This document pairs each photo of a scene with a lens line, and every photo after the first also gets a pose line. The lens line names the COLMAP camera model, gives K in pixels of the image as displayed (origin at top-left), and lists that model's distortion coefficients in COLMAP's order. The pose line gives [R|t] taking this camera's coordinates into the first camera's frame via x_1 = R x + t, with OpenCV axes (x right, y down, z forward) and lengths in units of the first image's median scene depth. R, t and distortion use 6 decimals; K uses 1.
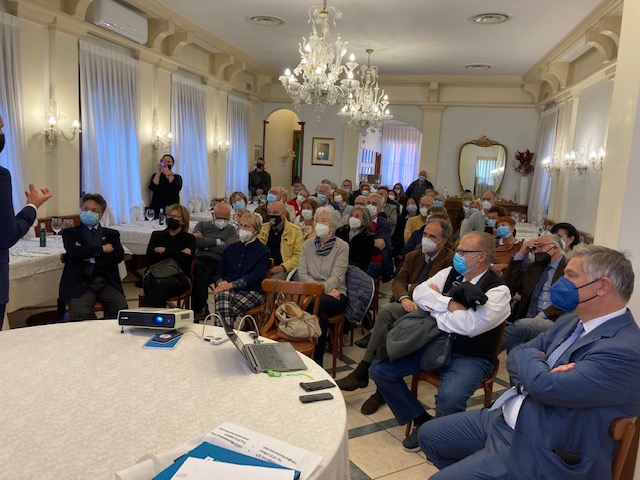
lens RADIAL K [[528.1, 0, 319.9], [0, 528.1, 241.8], [0, 0, 1]] dist [0.034563, 0.011908]
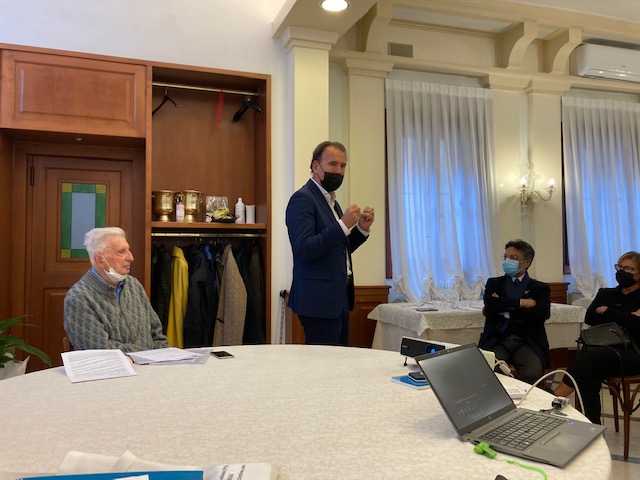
lens RADIAL K [[528.1, 0, 321.0], [0, 528.1, 236.4], [0, 0, 1]] dist [0.034563, 0.011908]
pose [[0.520756, -0.079129, -0.850030, 0.139996], [-0.095491, 0.984048, -0.150106, 0.060656], [0.848348, 0.159339, 0.504893, 0.251411]]
